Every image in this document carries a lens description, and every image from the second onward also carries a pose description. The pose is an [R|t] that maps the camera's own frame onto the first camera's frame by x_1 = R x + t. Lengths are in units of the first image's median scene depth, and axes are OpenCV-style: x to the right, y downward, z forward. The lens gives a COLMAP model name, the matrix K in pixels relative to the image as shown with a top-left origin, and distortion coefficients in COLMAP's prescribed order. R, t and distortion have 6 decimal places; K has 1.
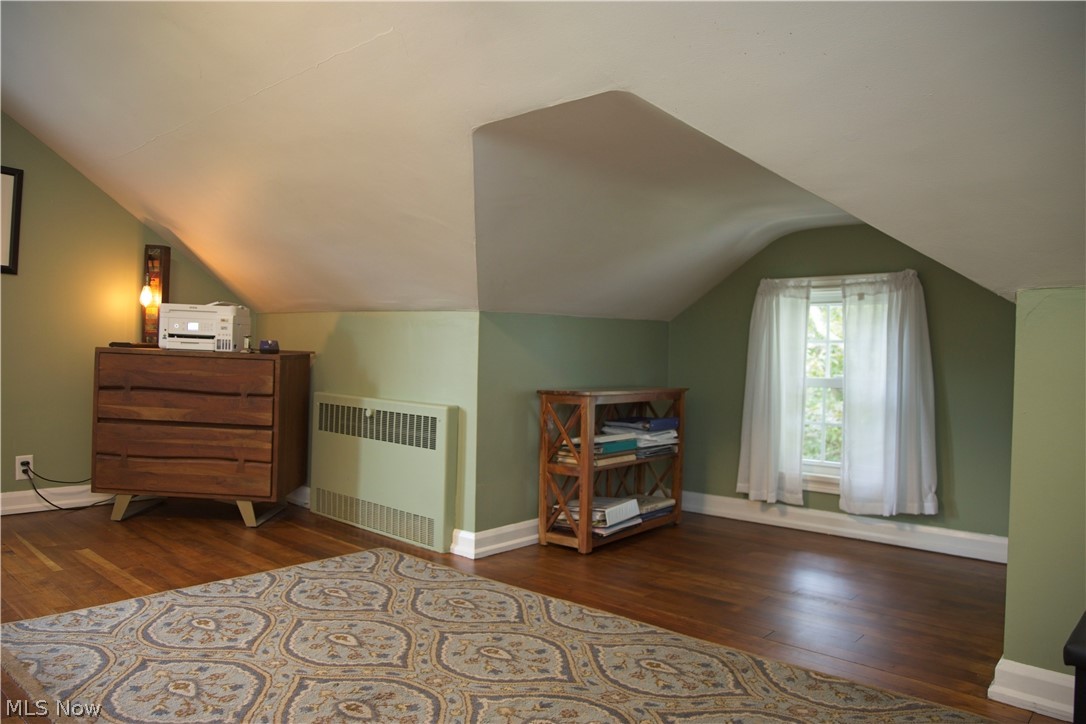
lens RADIAL K [[765.4, 0, 541.4], [0, 765.4, 359.7], [0, 0, 1]] dist [-0.034476, 0.013323]
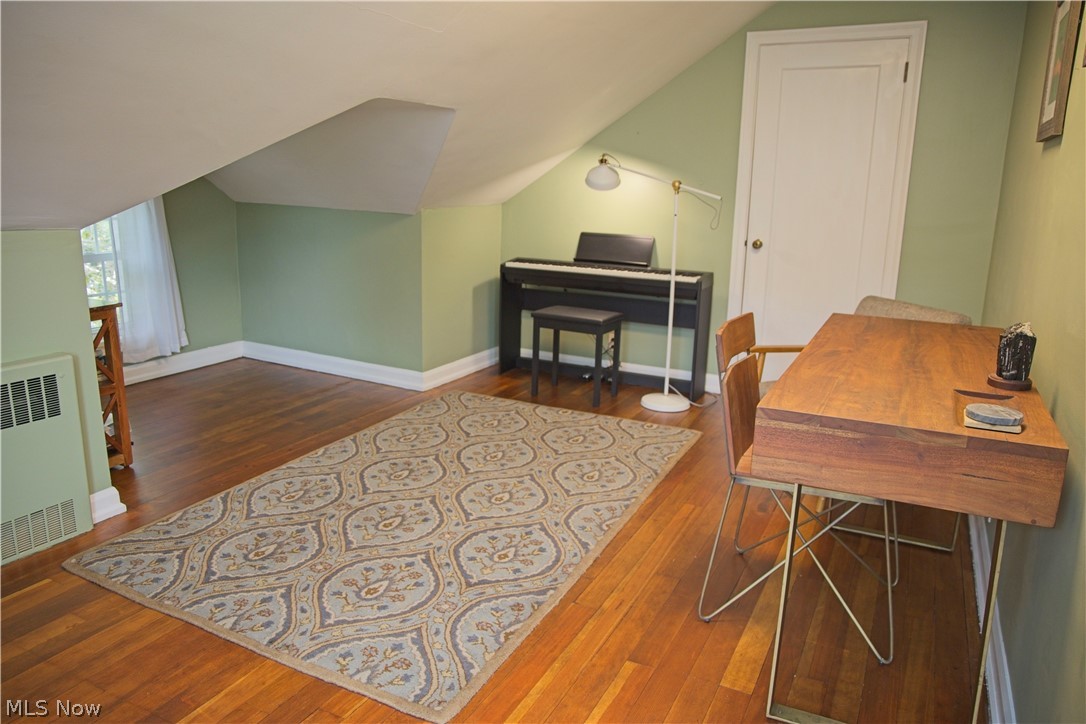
lens RADIAL K [[765.4, 0, 540.9], [0, 765.4, 362.7], [0, 0, 1]] dist [-0.034476, 0.013323]
pose [[-0.280757, -0.253422, 0.925718, -1.349460], [-0.040299, 0.966773, 0.252439, -0.198066], [-0.958933, 0.033568, -0.281641, 1.060686]]
